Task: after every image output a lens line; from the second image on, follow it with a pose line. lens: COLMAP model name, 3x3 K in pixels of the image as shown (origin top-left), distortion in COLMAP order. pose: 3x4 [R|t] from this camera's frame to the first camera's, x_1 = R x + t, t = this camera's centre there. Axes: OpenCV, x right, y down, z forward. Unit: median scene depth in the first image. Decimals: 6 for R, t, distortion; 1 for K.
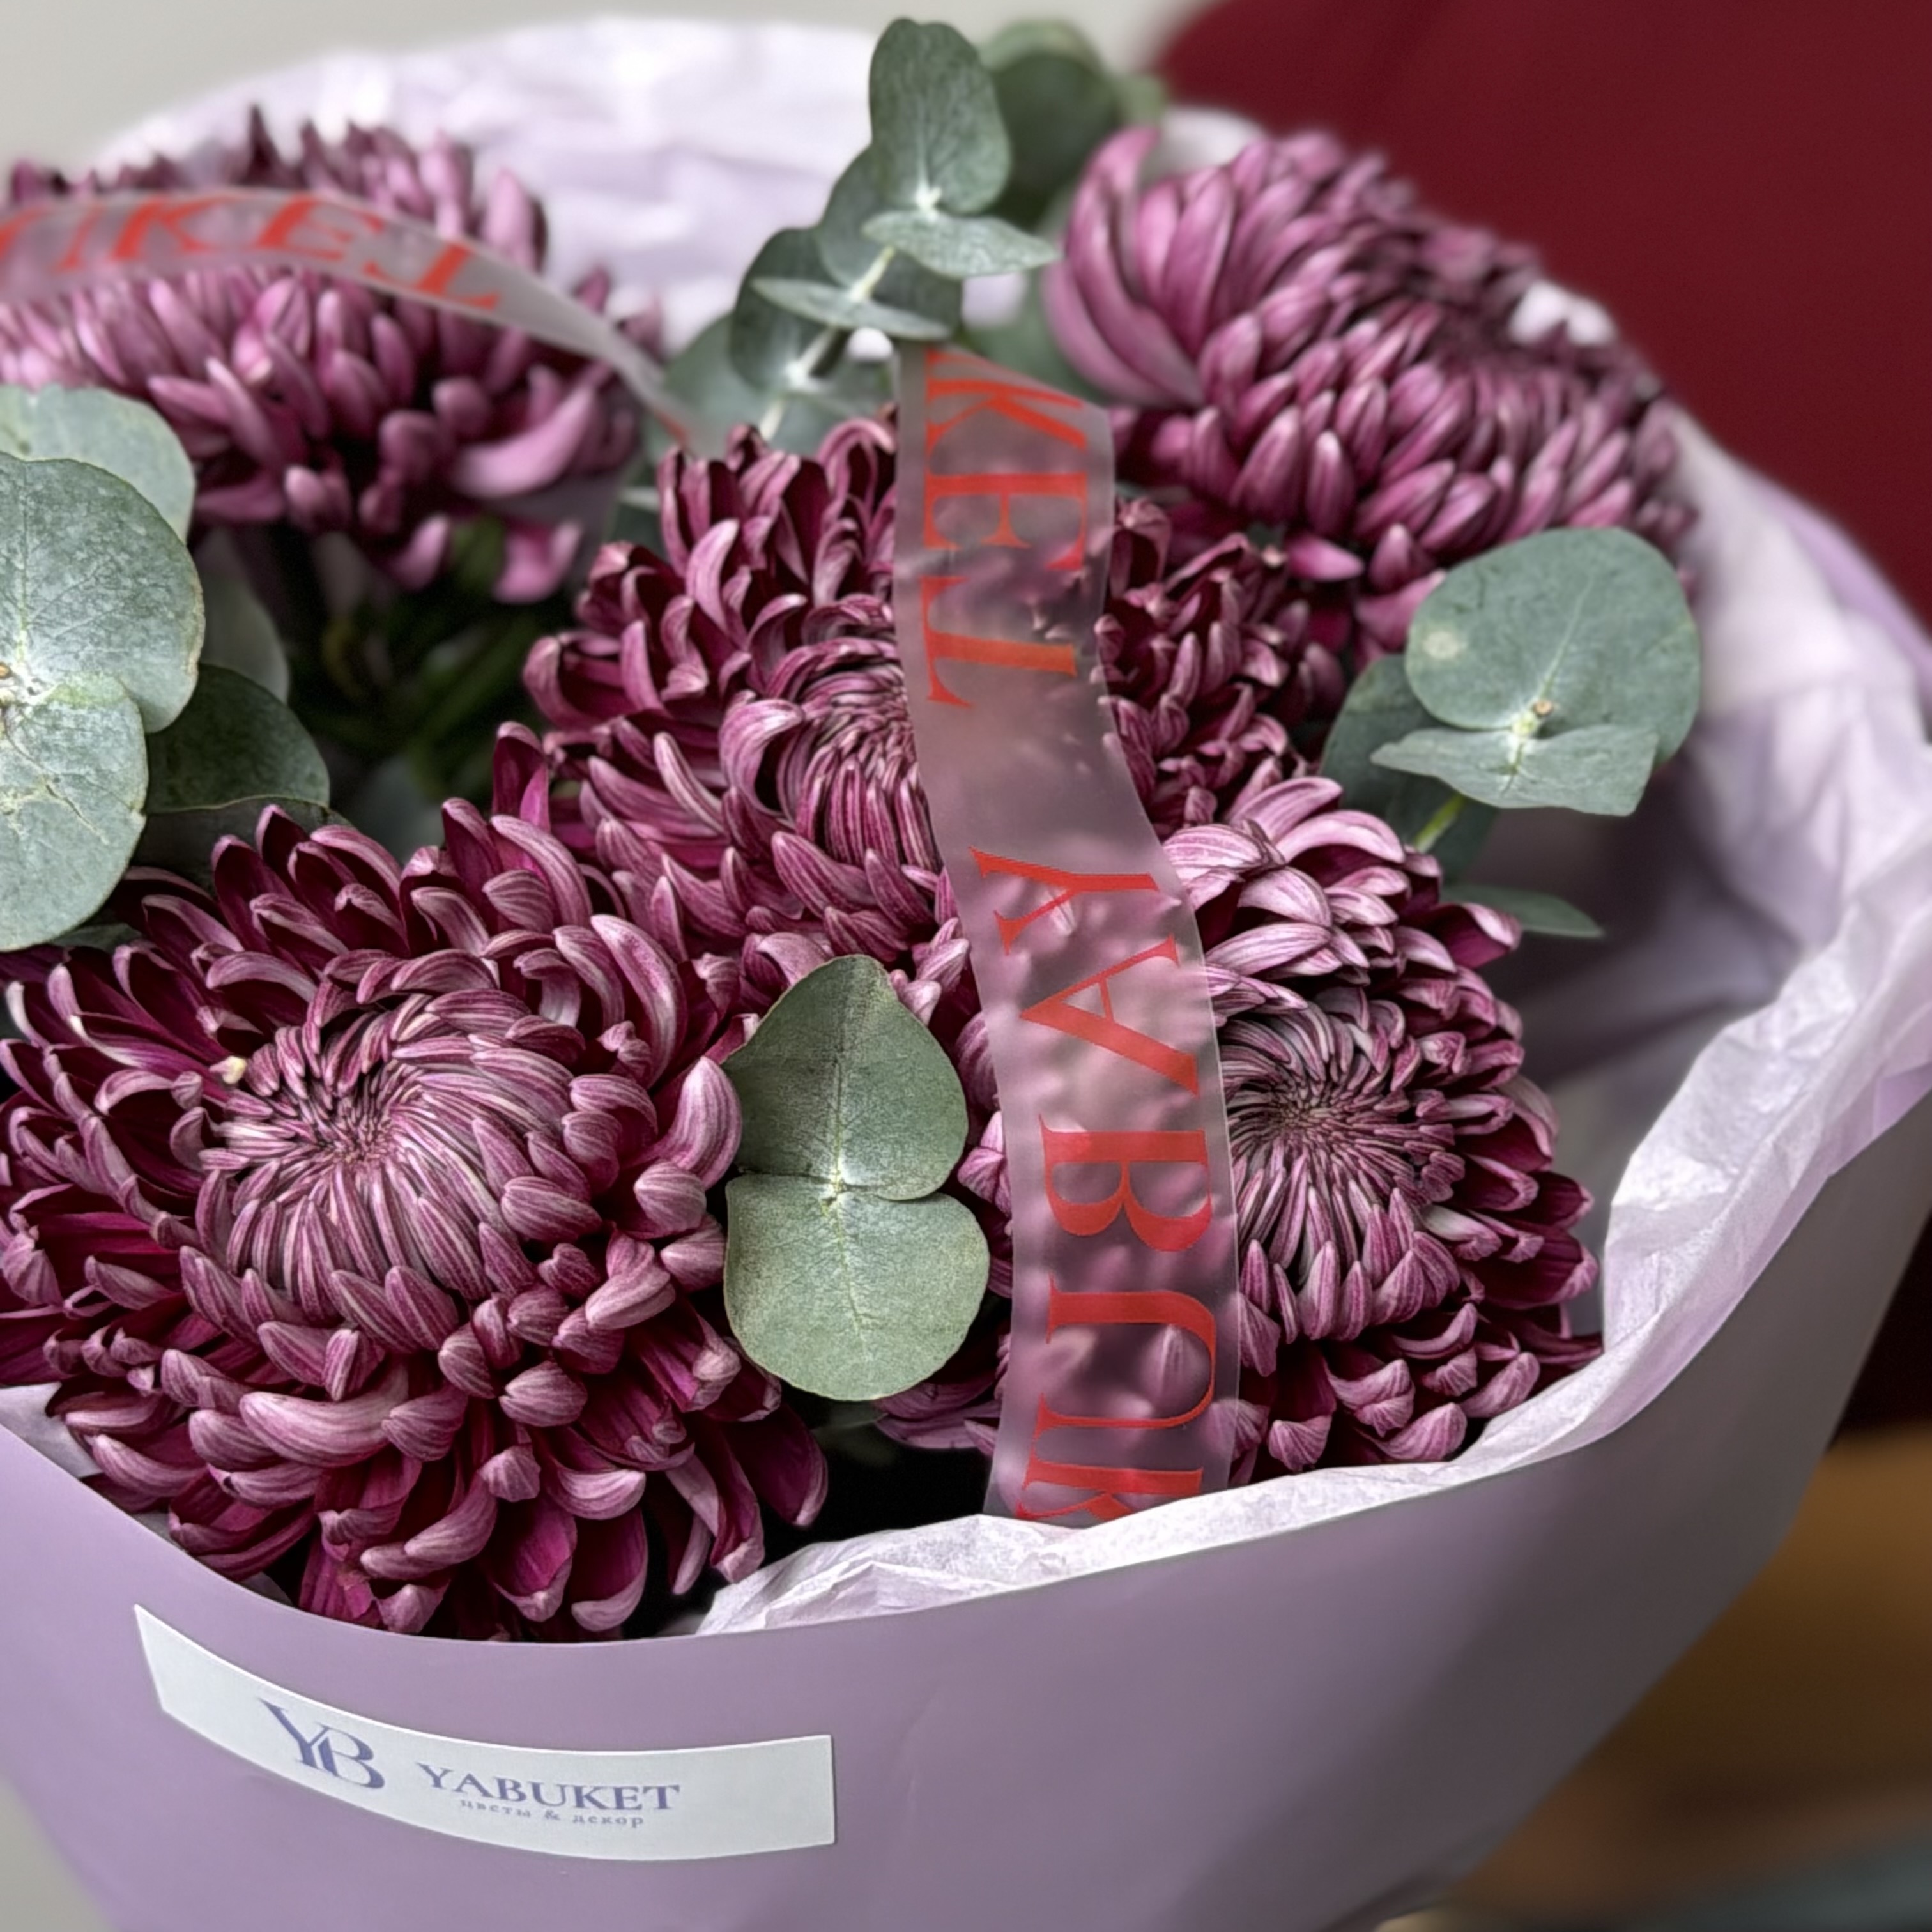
lens RADIAL K [[3515.8, 0, 973.0], [0, 3515.8, 1193.7], [0, 0, 1]] dist [0.209614, -0.426661]
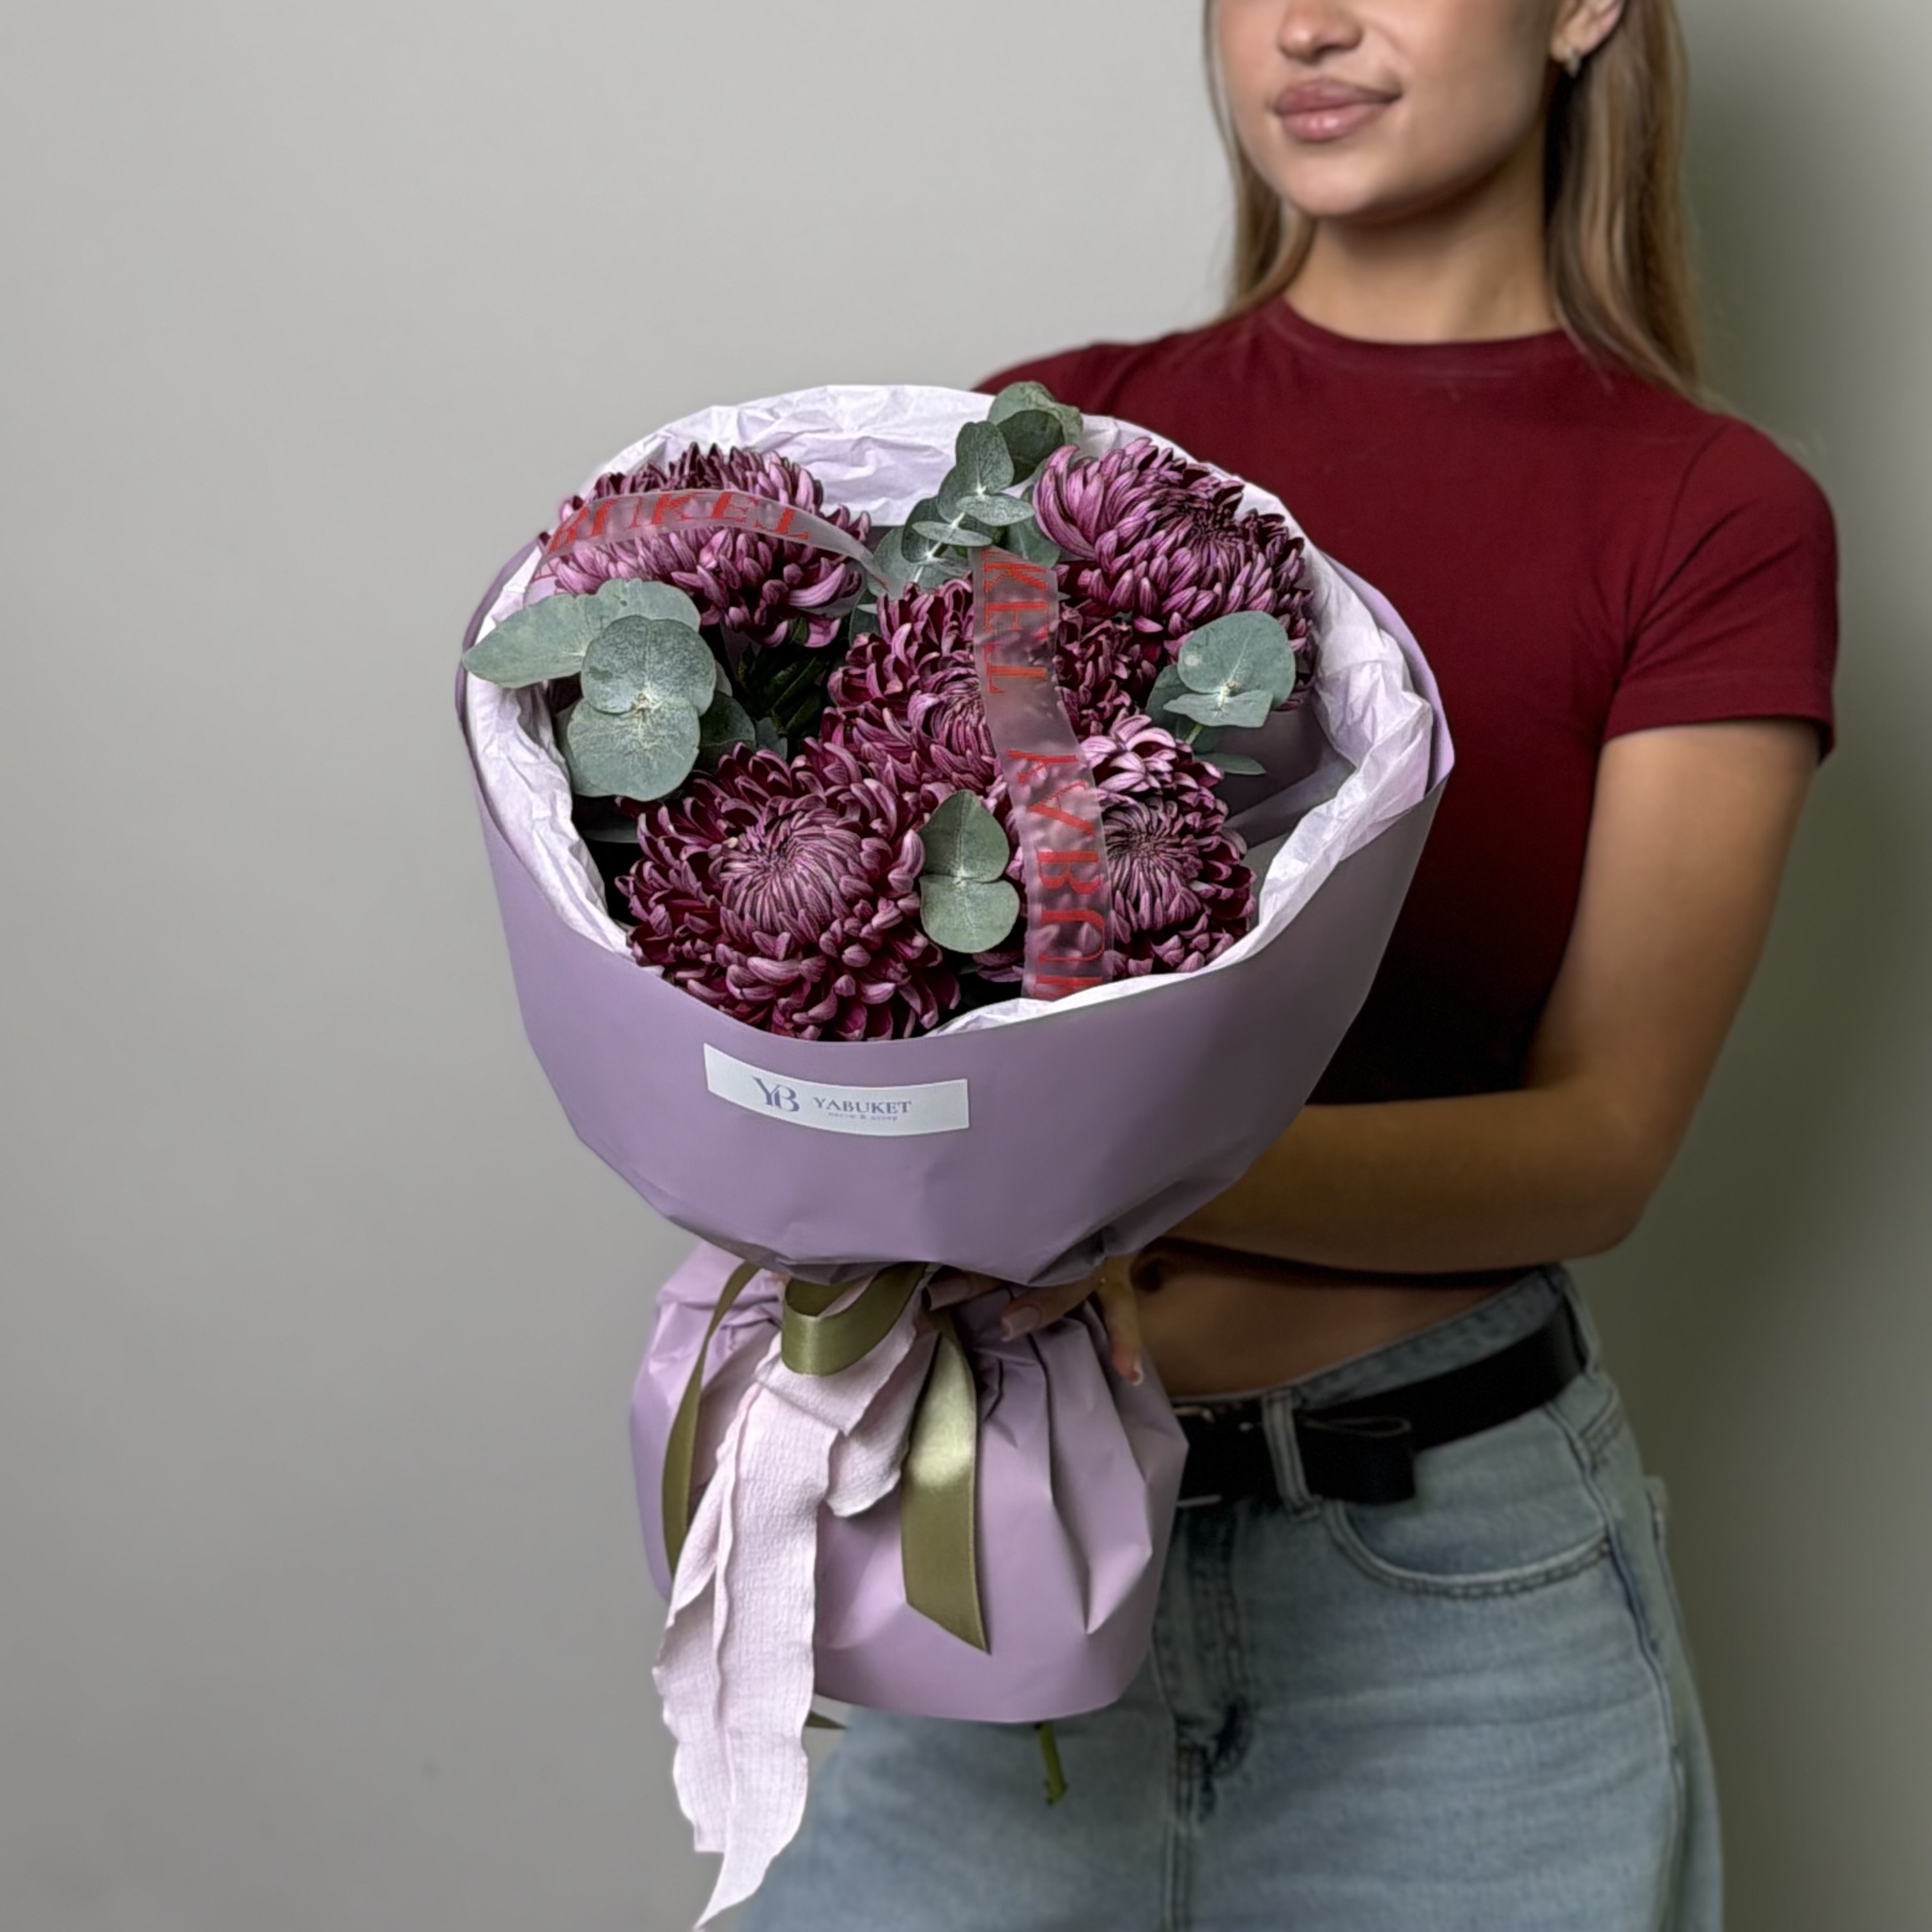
lens RADIAL K [[3725.1, 0, 1060.8], [0, 3725.1, 852.1], [0, 0, 1]] dist [0.041844, 0.095963]
pose [[0.999288, -0.037309, 0.005547, 0.021153], [0.037576, 0.997483, -0.060131, 0.147455], [-0.003290, 0.060296, 0.998175, -1.765016]]
